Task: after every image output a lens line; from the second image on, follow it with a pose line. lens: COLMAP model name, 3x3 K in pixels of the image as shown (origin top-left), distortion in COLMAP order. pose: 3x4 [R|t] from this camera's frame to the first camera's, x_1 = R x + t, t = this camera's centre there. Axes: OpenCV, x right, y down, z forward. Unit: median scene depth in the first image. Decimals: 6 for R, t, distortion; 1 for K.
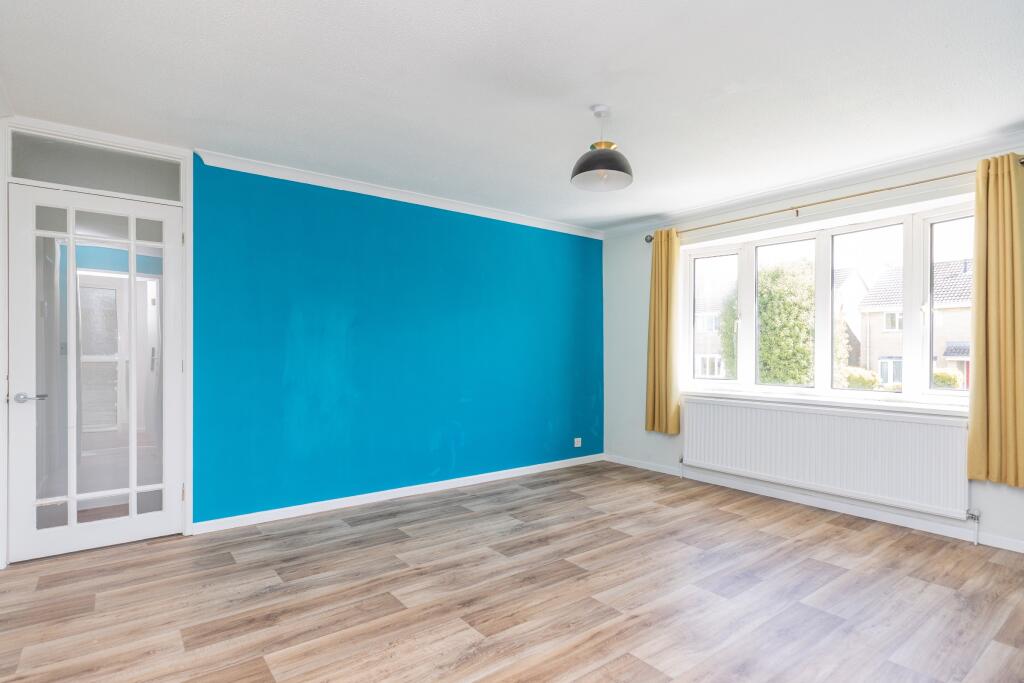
lens RADIAL K [[529.8, 0, 514.6], [0, 529.8, 356.1], [0, 0, 1]] dist [0.000735, 0.000868]
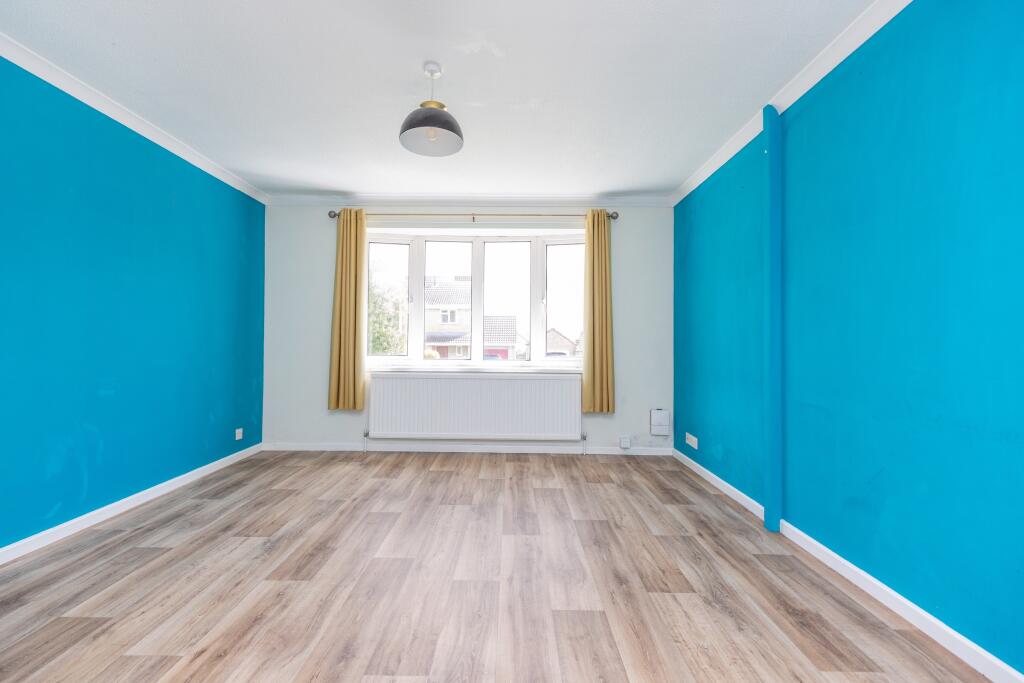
lens RADIAL K [[474.2, 0, 513.3], [0, 474.2, 318.3], [0, 0, 1]] dist [0.038888, 0.000479]
pose [[0.624555, 0.043237, 0.779783, -0.226070], [-0.000827, 0.998502, -0.054703, 0.021866], [-0.780981, 0.033520, 0.623655, 0.186287]]
